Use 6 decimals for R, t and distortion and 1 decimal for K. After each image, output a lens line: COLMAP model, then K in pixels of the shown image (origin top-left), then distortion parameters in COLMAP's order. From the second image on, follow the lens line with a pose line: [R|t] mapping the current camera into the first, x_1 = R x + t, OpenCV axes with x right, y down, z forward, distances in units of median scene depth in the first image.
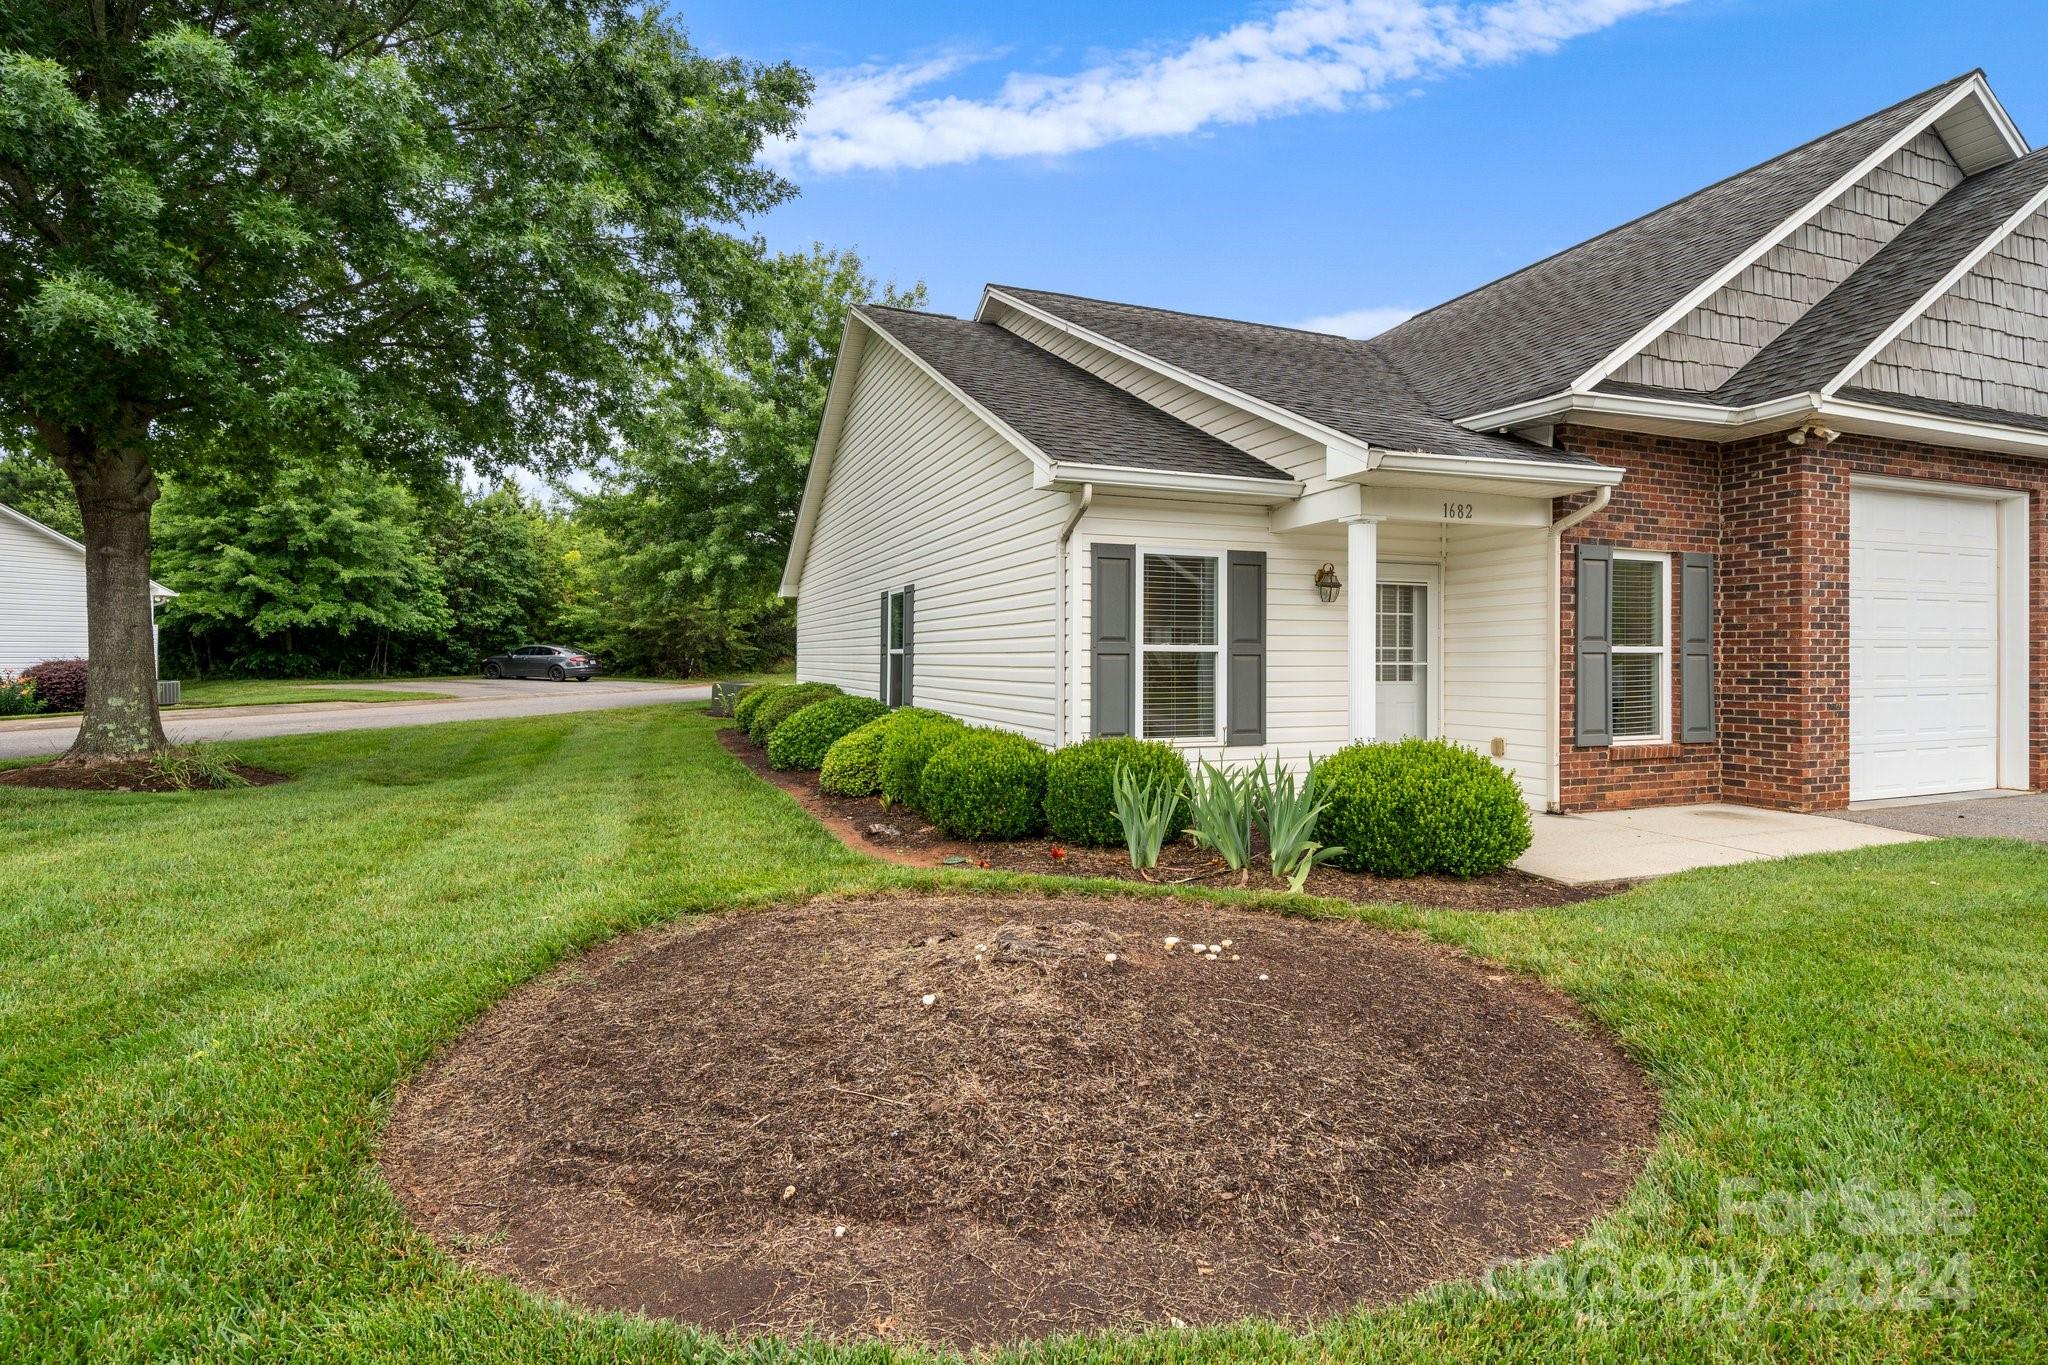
lens RADIAL K [[975.0, 0, 1016.8], [0, 975.0, 660.5], [0, 0, 1]] dist [0.000372, -0.000090]
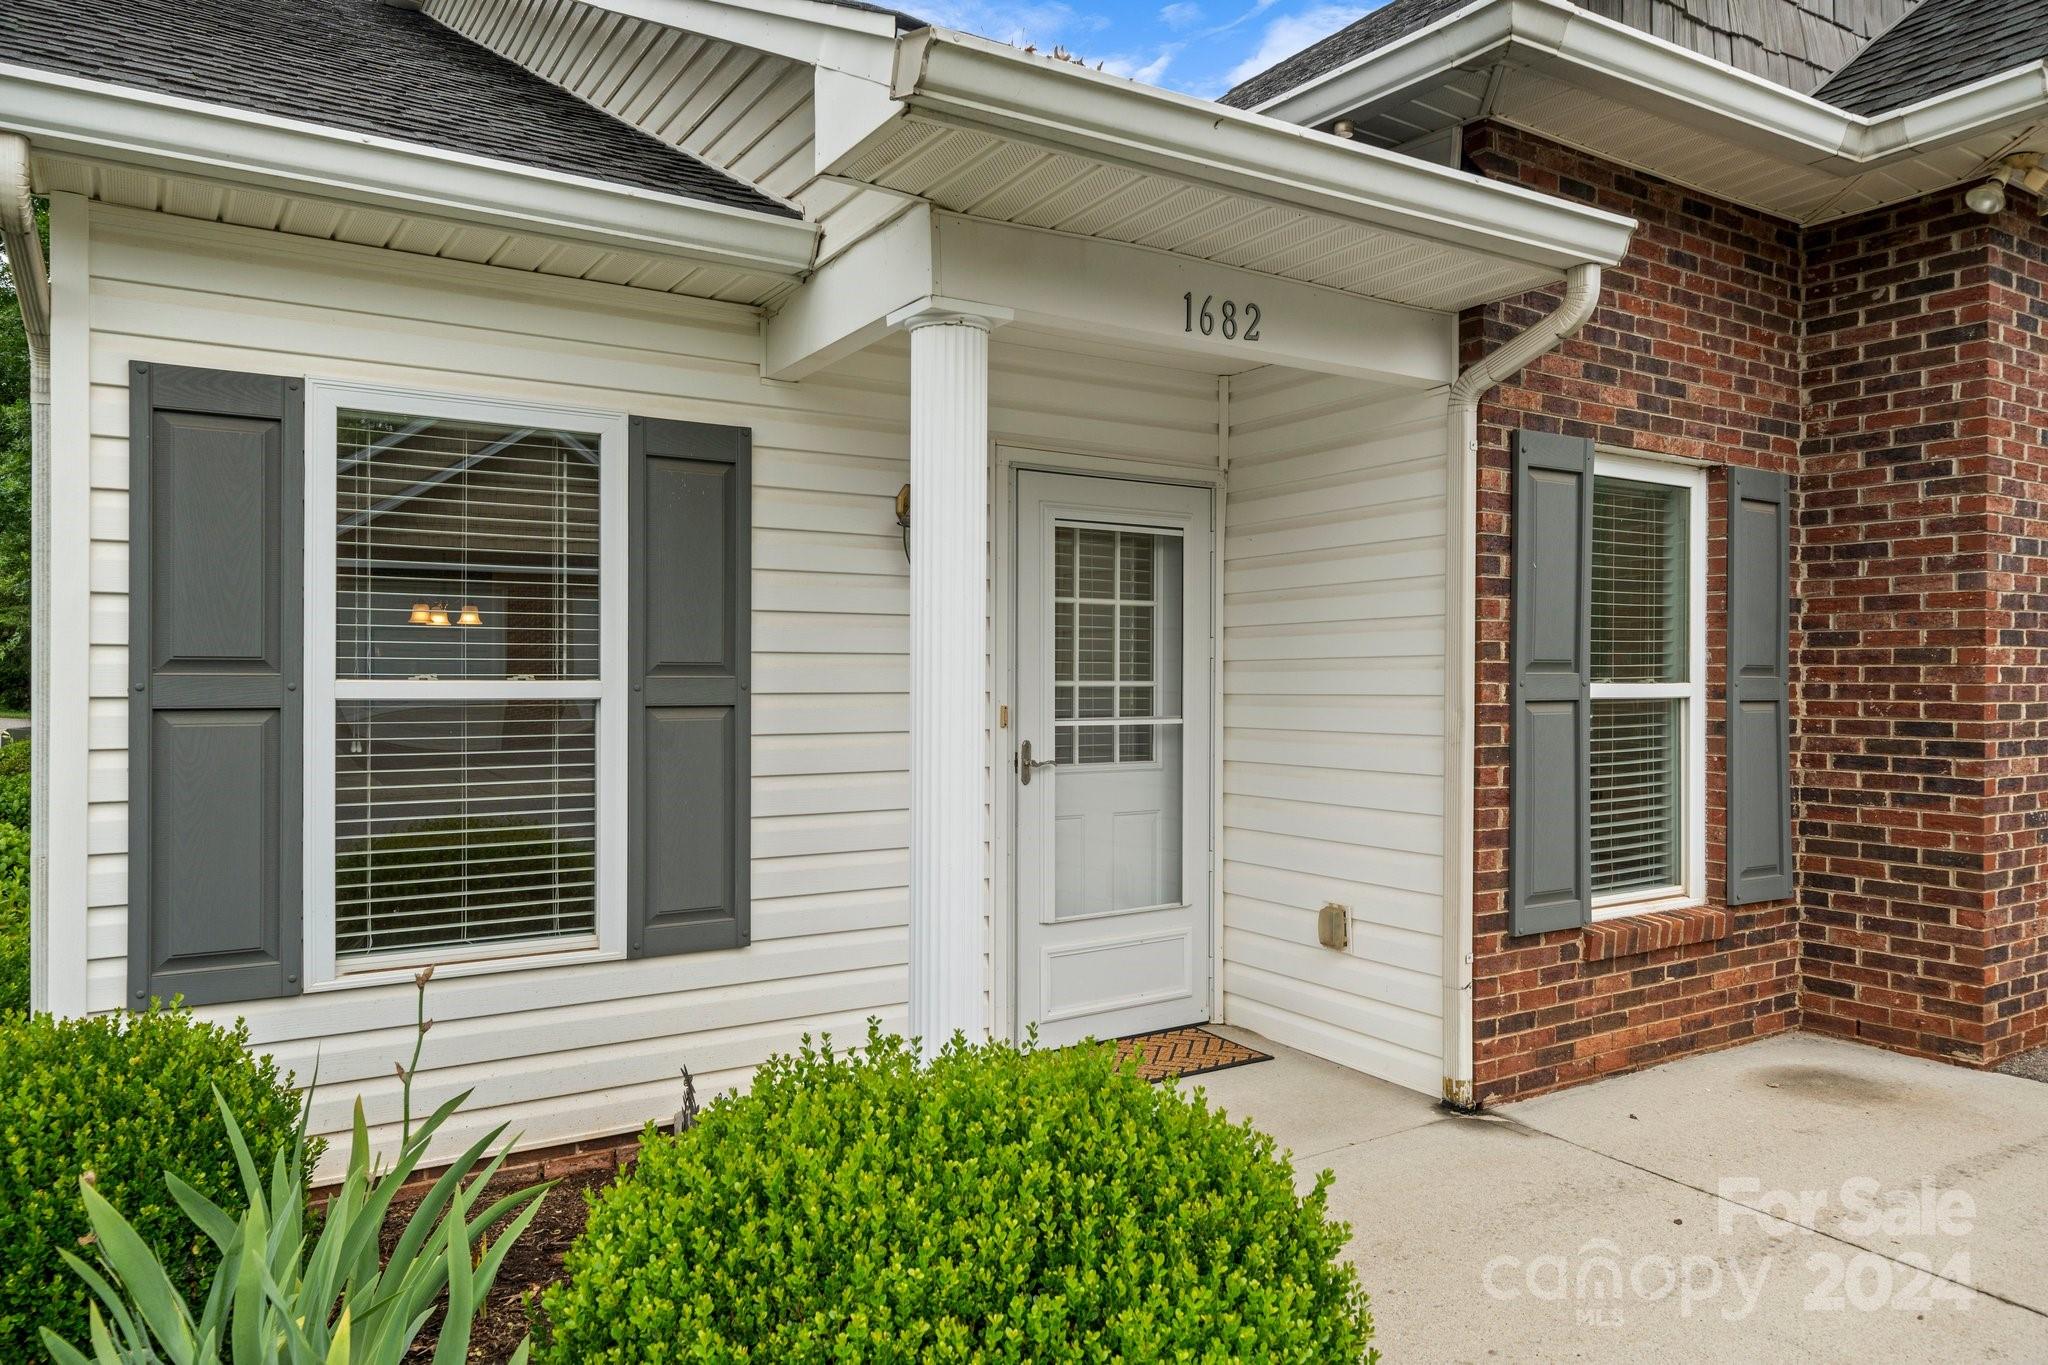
lens RADIAL K [[1339.1, 0, 1024.0], [0, 1339.1, 682.5], [0, 0, 1]] dist [0.001391, -0.000325]
pose [[0.981228, 0.000921, 0.192851, 0.261287], [-0.002026, 0.999983, 0.005534, -0.017593], [-0.192843, -0.005821, 0.981212, 0.480882]]
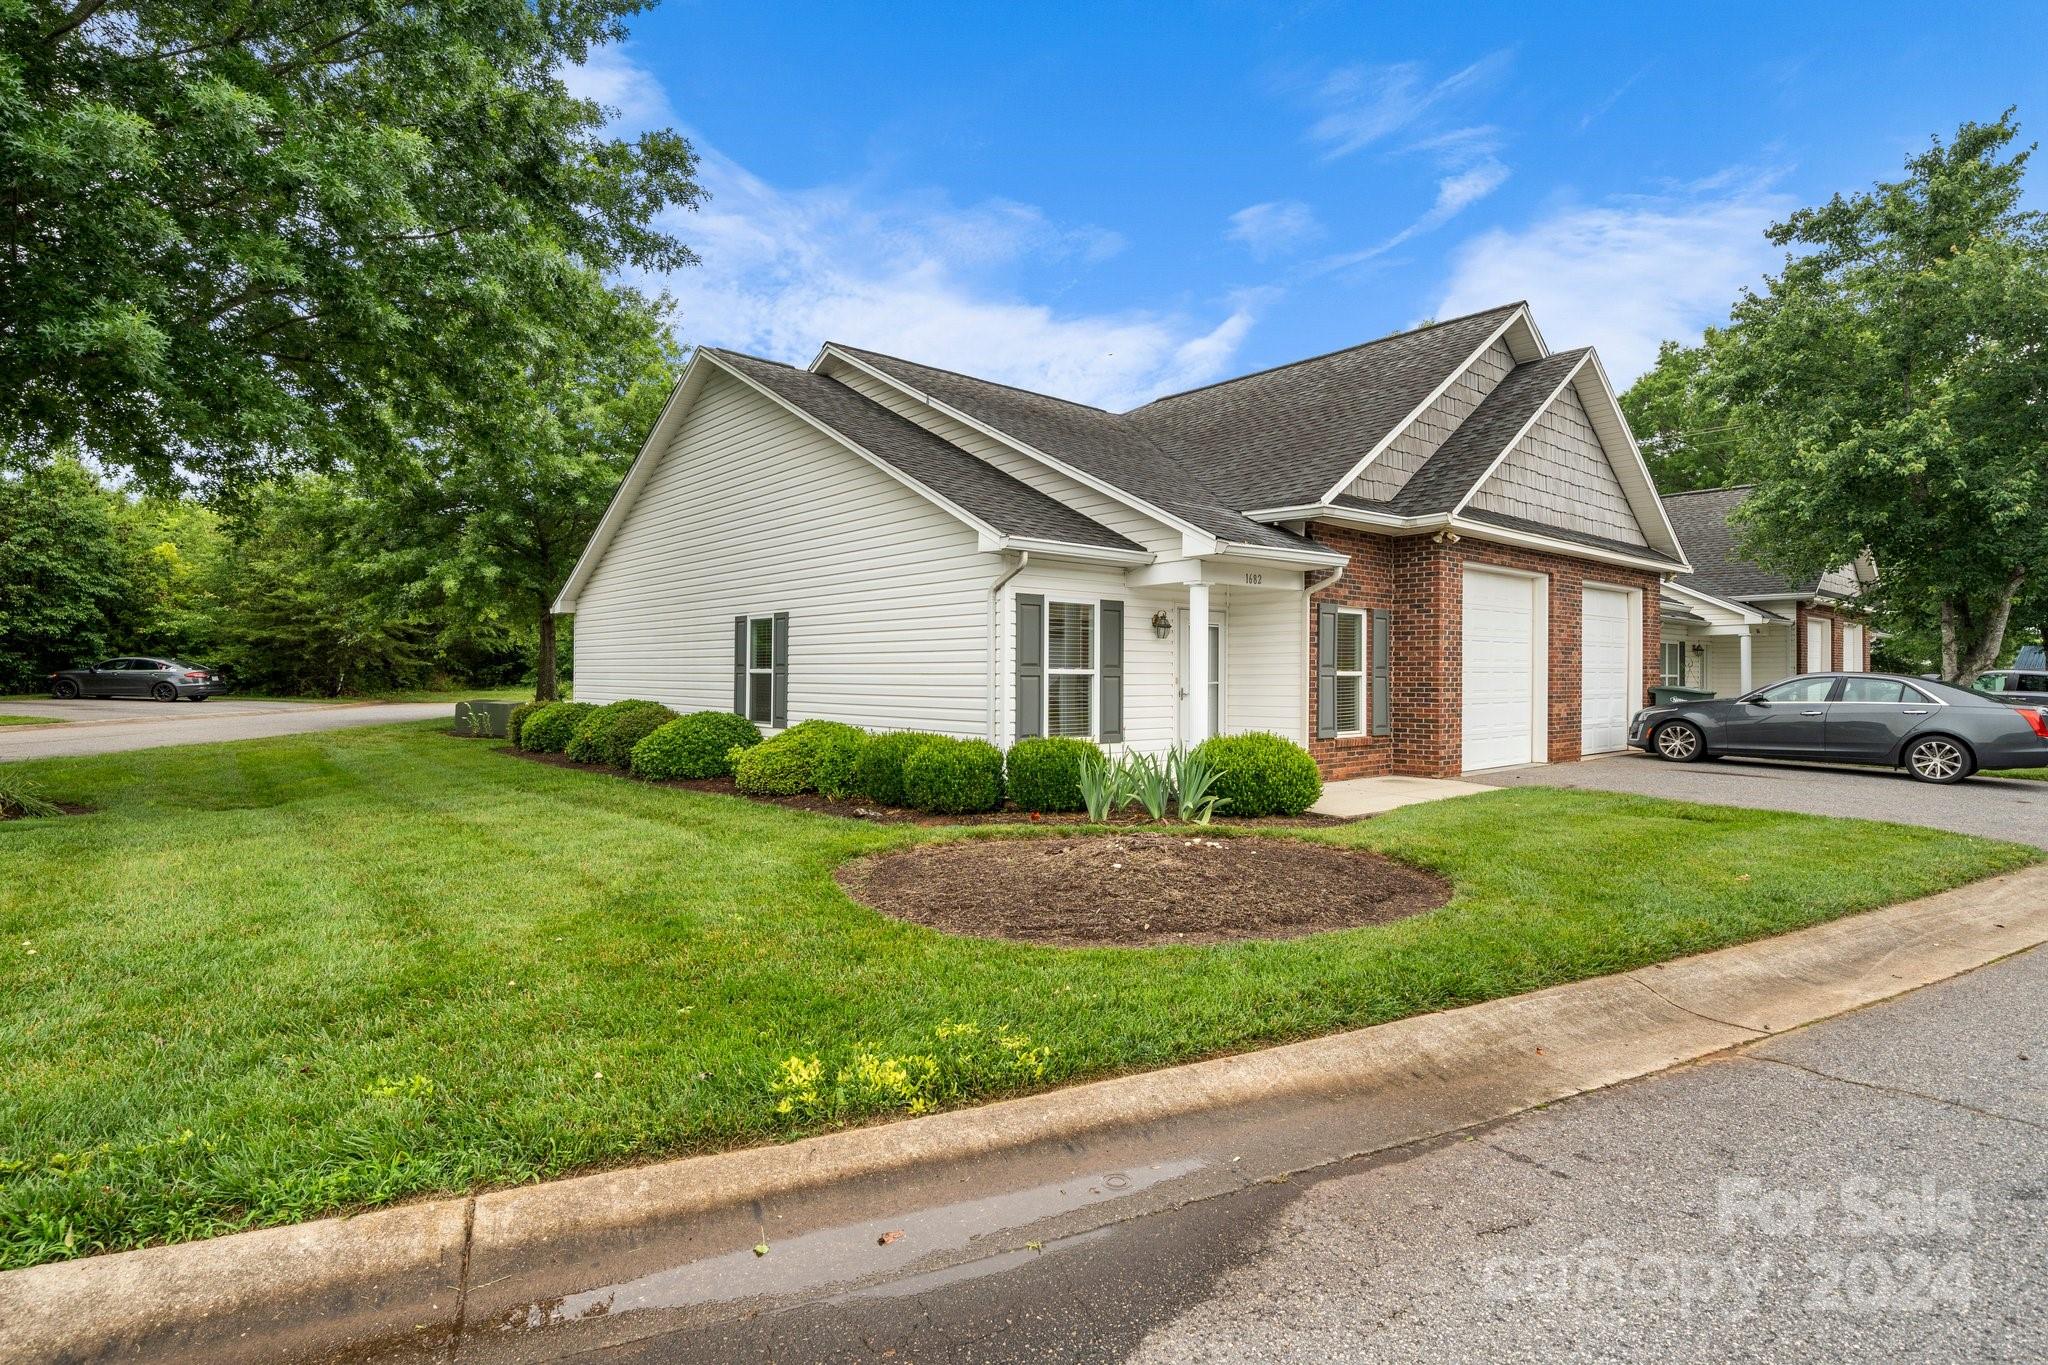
lens RADIAL K [[1031.2, 0, 1019.2], [0, 1031.2, 683.3], [0, 0, 1]] dist [-0.001175, -0.000173]
pose [[0.940654, -0.000085, 0.339368, -0.375578], [-0.002177, 0.999978, 0.006284, -0.005091], [-0.339361, -0.006649, 0.940633, -0.314930]]
